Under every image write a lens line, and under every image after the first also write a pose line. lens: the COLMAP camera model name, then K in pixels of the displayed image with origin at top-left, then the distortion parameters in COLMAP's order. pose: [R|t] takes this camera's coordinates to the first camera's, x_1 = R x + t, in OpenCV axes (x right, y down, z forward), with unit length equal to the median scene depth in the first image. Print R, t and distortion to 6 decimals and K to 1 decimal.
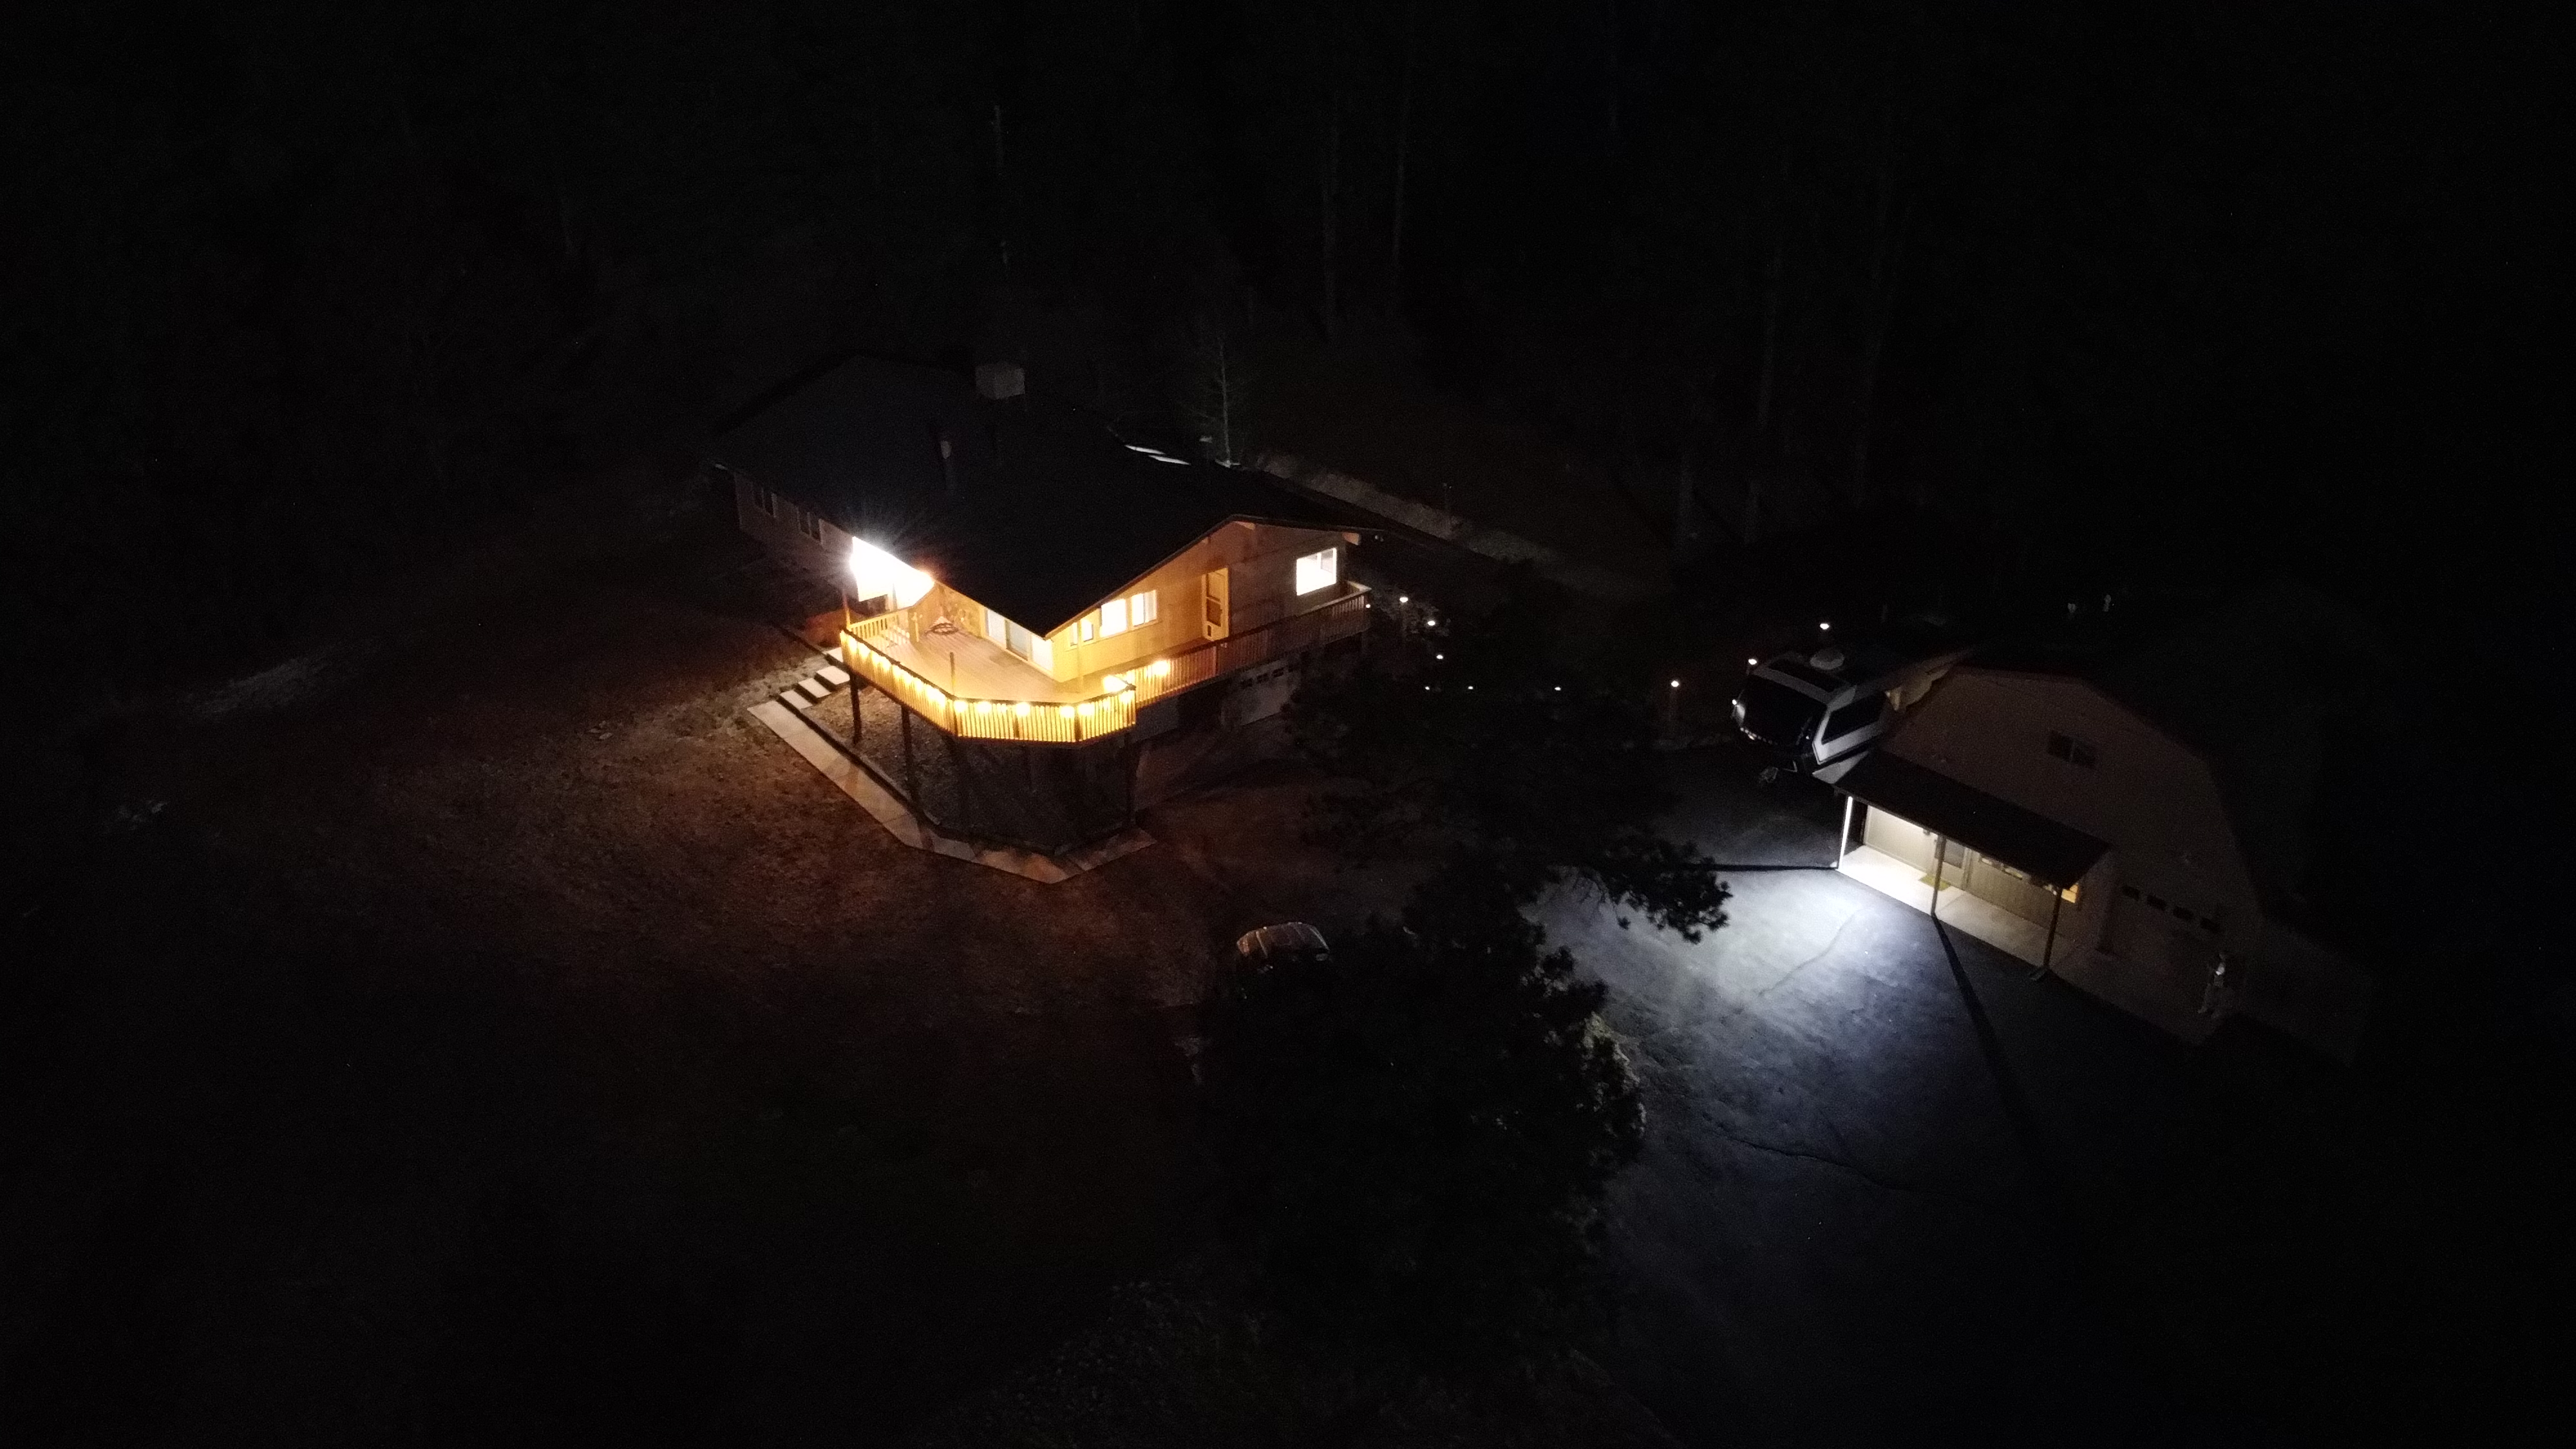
lens RADIAL K [[1966.9, 0, 1300.5], [0, 1966.9, 678.9], [0, 0, 1]] dist [0.008966, -0.026039]
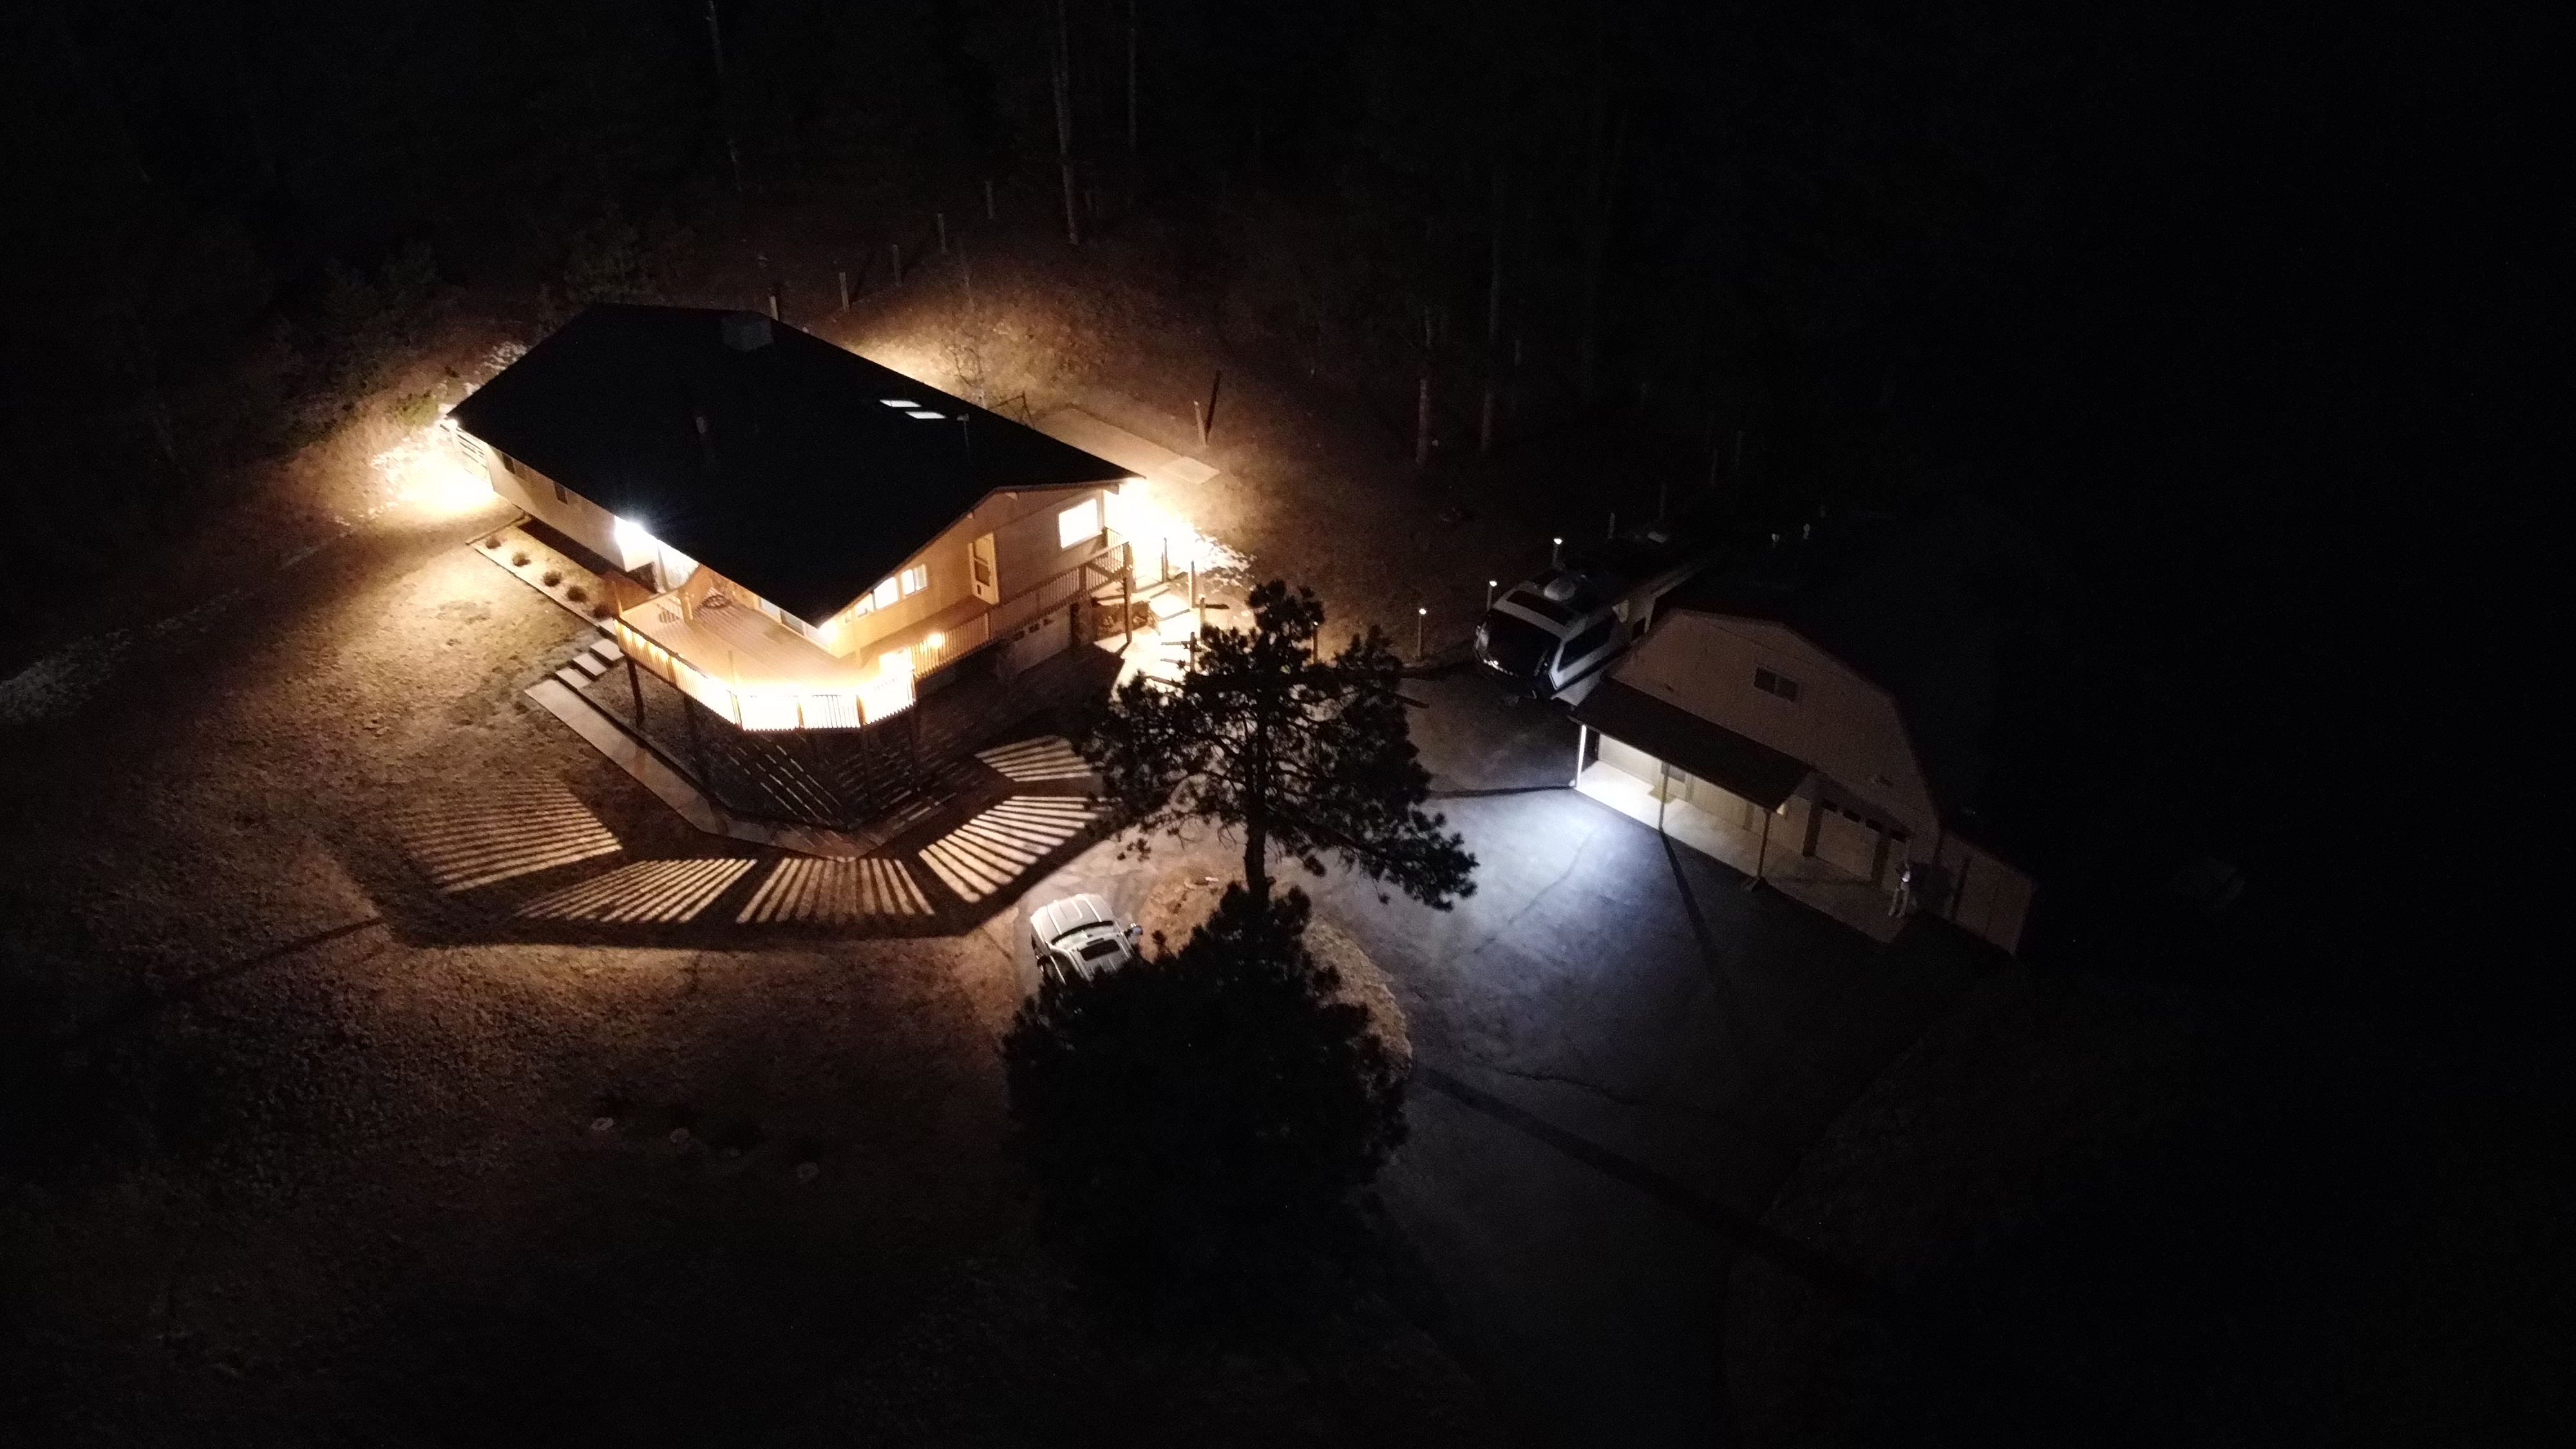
lens RADIAL K [[1967.5, 0, 1299.5], [0, 1967.5, 679.0], [0, 0, 1]] dist [-0.000876, -0.006778]
pose [[0.991108, -0.069464, 0.113491, 0.000320], [0.053967, 0.989466, 0.134334, -0.116243], [-0.121626, -0.127014, 0.984416, -0.051308]]
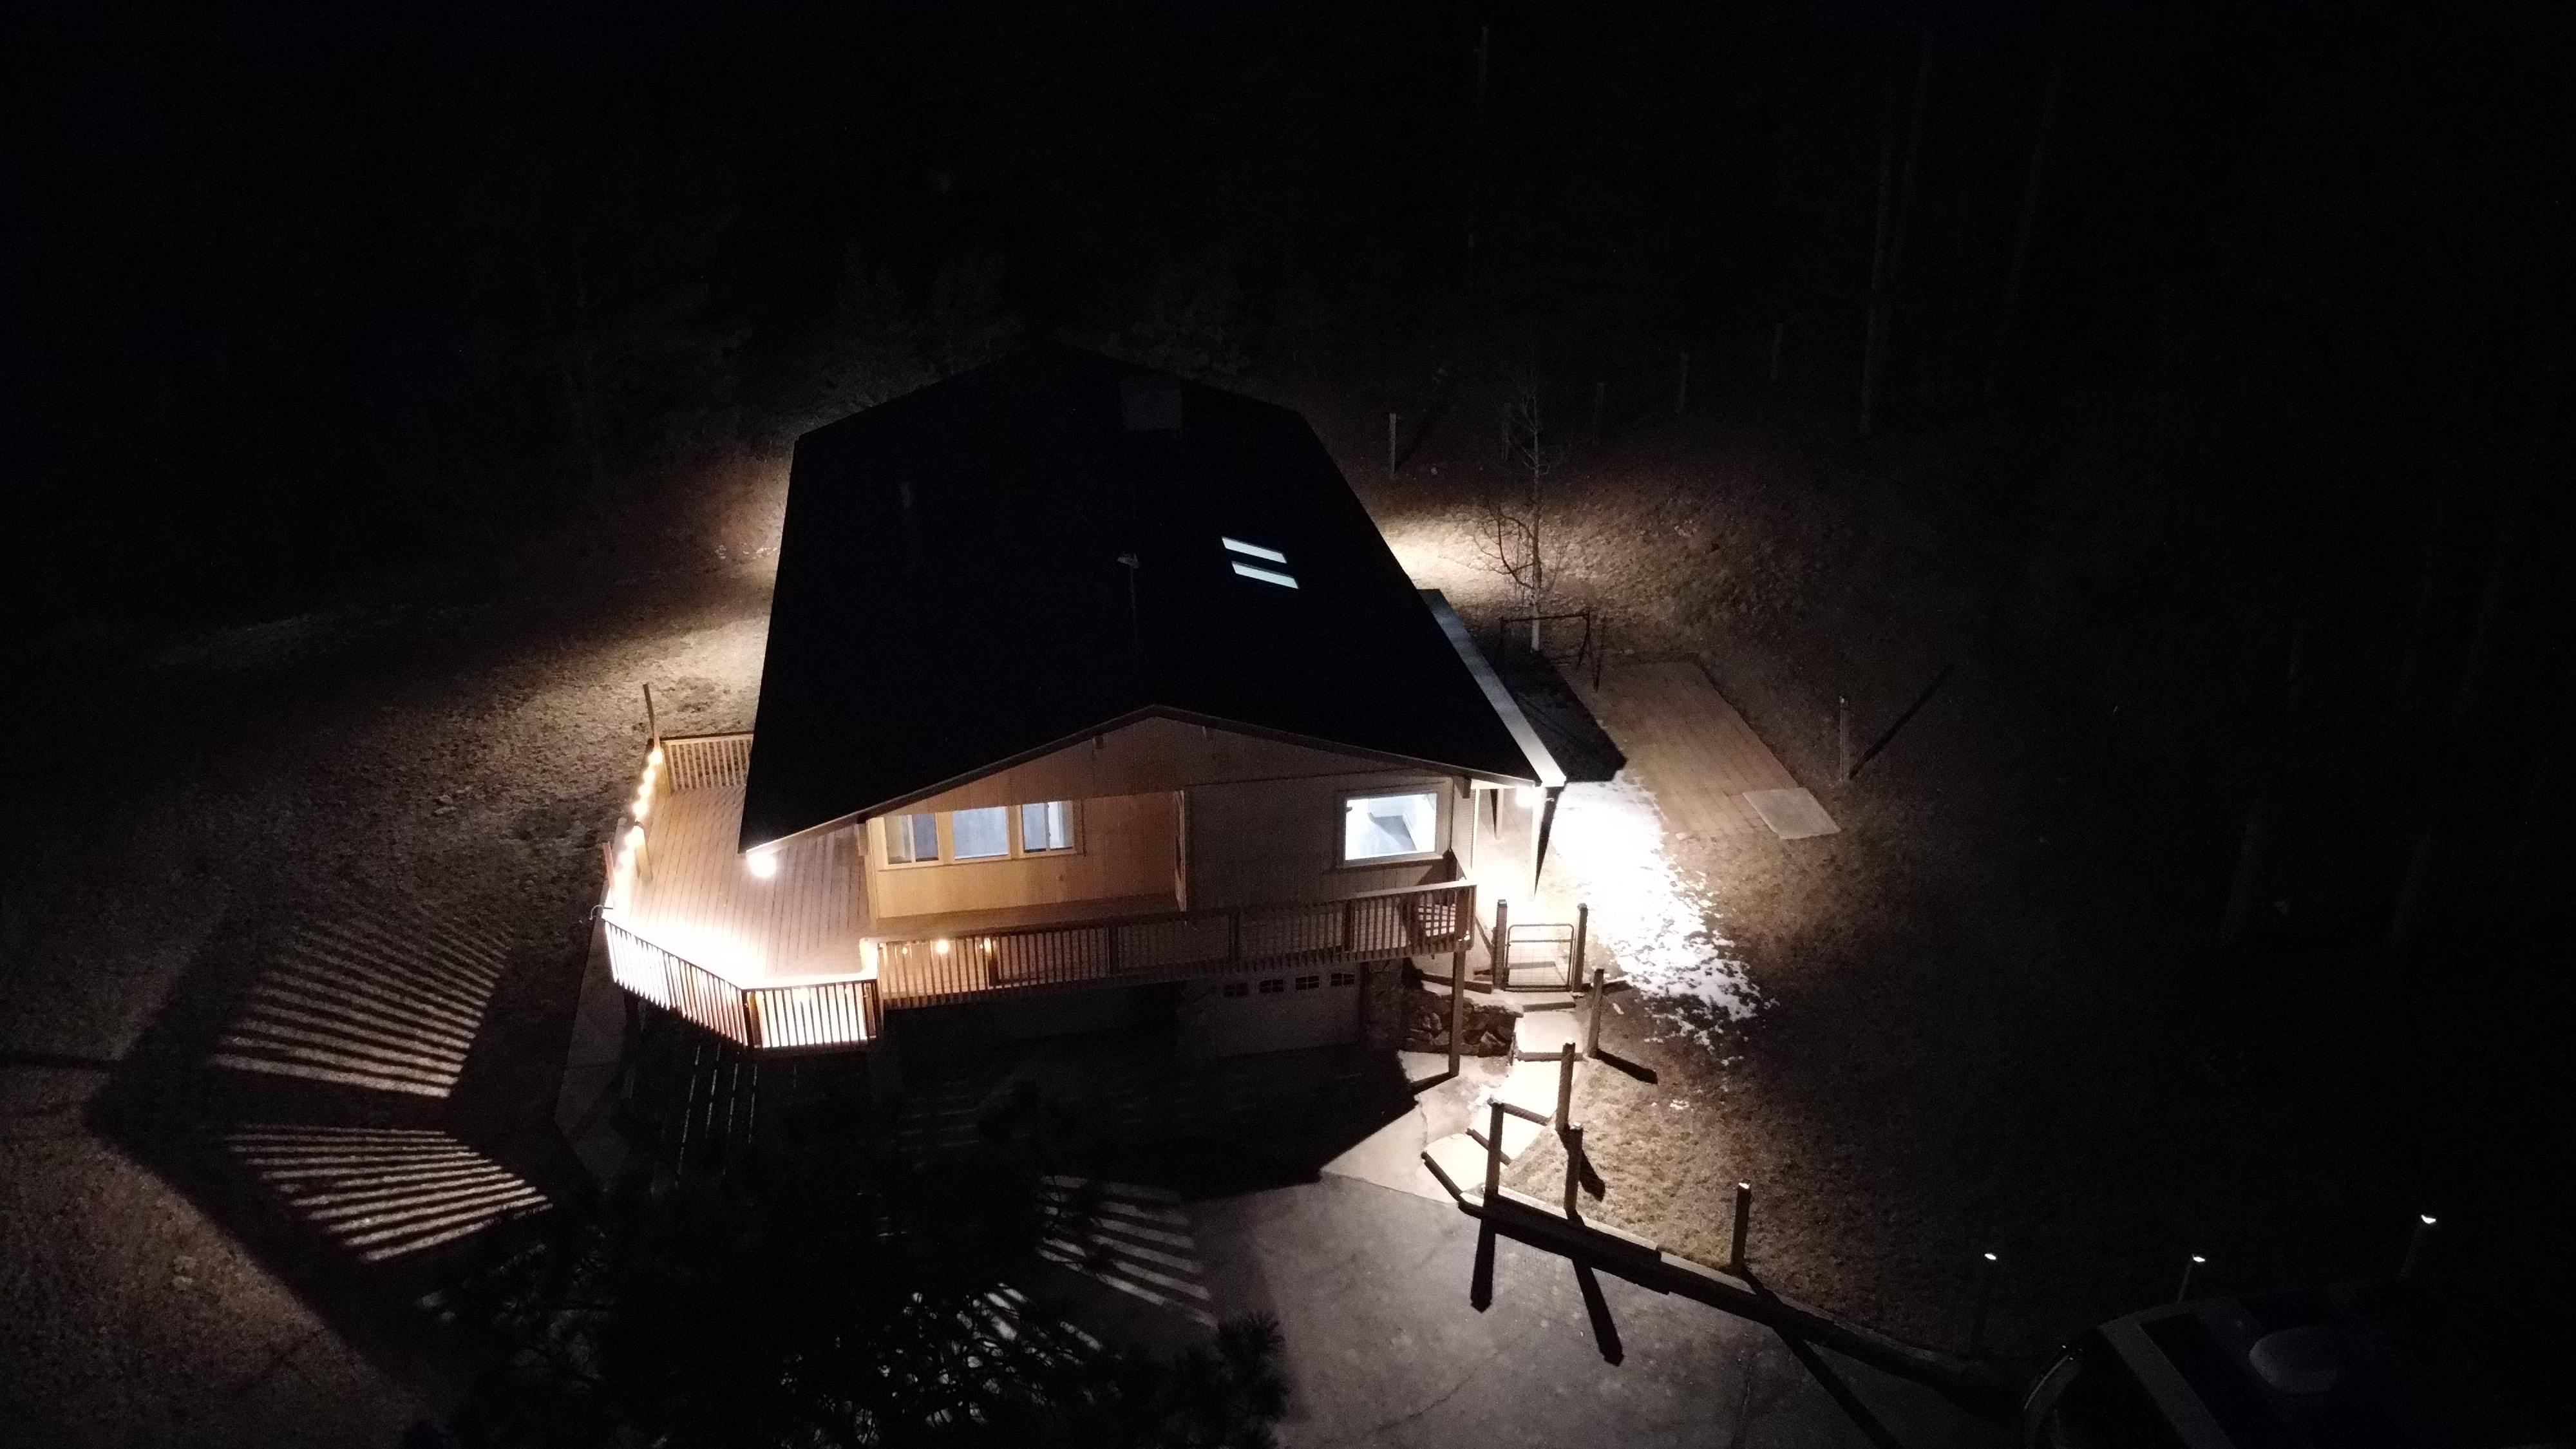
lens RADIAL K [[1967.5, 0, 1299.5], [0, 1967.5, 679.0], [0, 0, 1]] dist [-0.000876, -0.006778]
pose [[0.864683, 0.208179, -0.457149, 0.250101], [-0.209137, 0.976649, 0.049175, -0.127141], [0.456711, 0.053086, 0.888030, 0.546697]]
